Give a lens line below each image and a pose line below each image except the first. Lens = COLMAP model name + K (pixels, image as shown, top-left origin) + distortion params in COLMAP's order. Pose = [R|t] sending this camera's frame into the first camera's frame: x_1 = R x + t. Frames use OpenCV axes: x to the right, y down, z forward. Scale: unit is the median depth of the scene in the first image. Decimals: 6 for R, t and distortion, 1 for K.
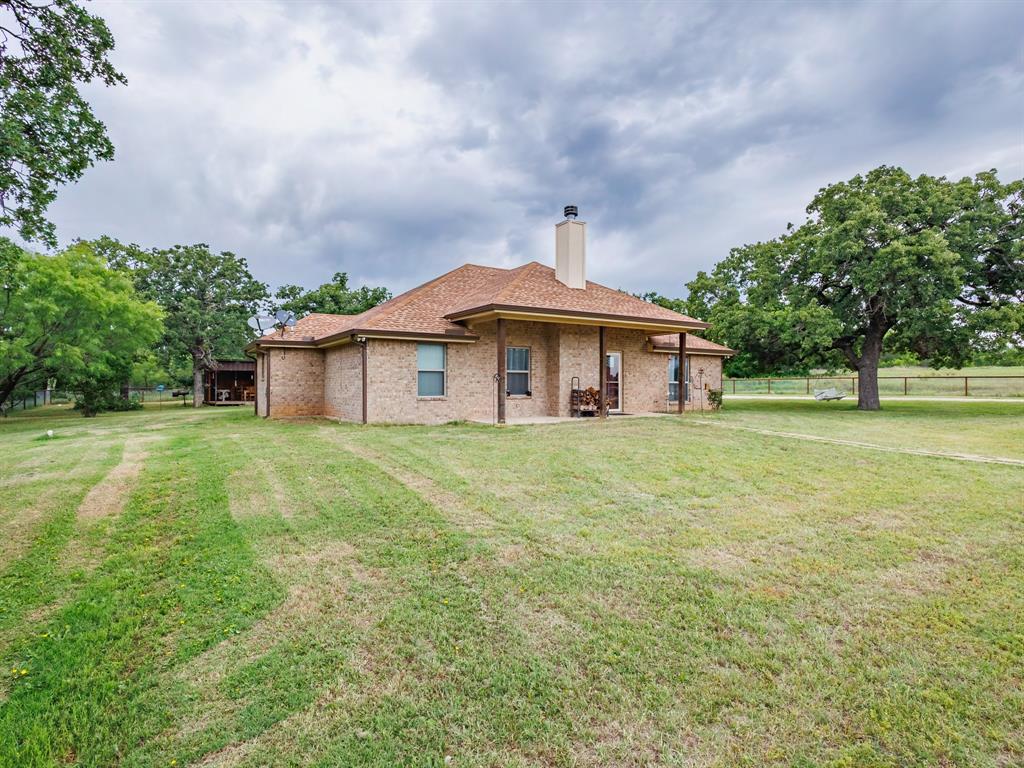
lens RADIAL K [[523.2, 0, 513.1], [0, 523.2, 383.5], [0, 0, 1]] dist [0.012474, 0.000018]
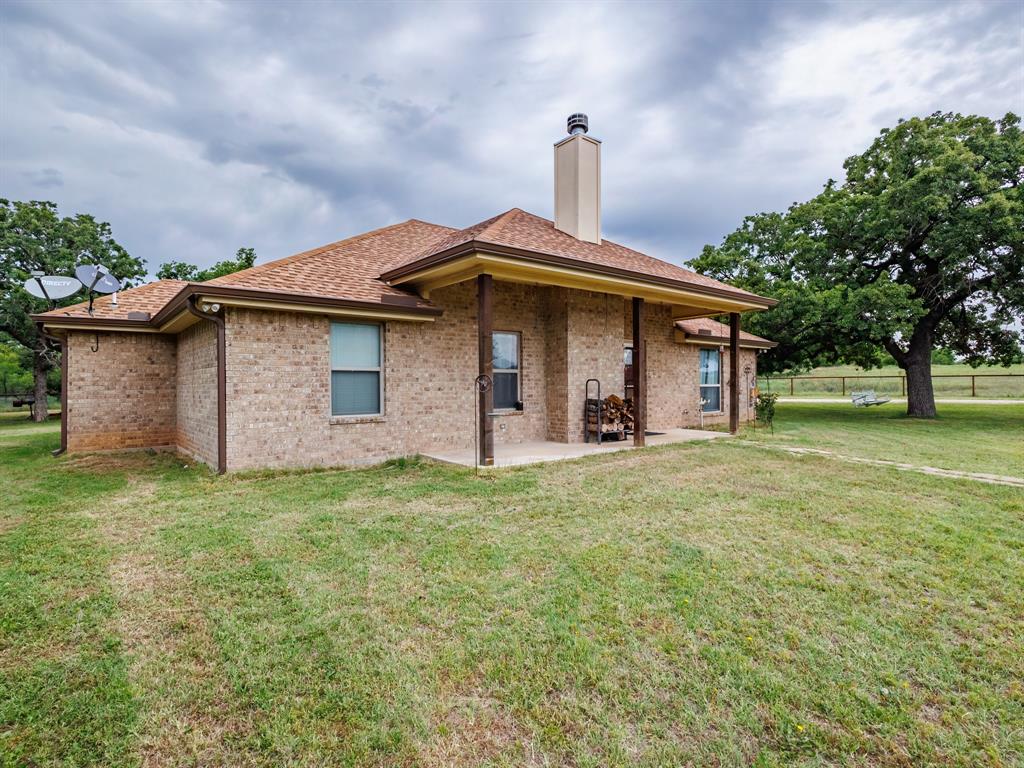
lens RADIAL K [[523.2, 0, 510.2], [0, 523.2, 382.3], [0, 0, 1]] dist [0.012474, 0.000018]
pose [[0.993770, -0.006595, 0.111255, -0.049518], [0.006902, 0.999973, -0.002367, -0.007947], [-0.111236, 0.003120, 0.993789, 0.379120]]
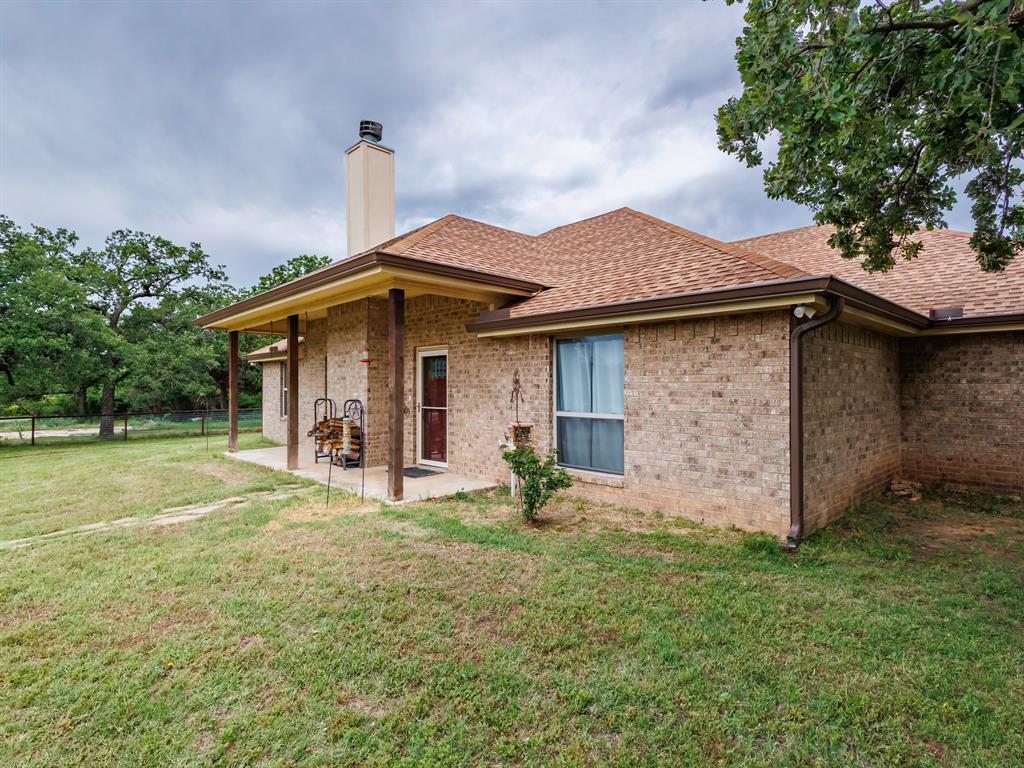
lens RADIAL K [[523.2, 0, 511.7], [0, 523.2, 384.2], [0, 0, 1]] dist [0.012474, 0.000018]
pose [[0.179289, -0.004983, -0.983784, 0.785460], [0.003783, 0.999983, -0.004376, -0.025904], [0.983789, -0.002937, 0.179305, 1.098119]]
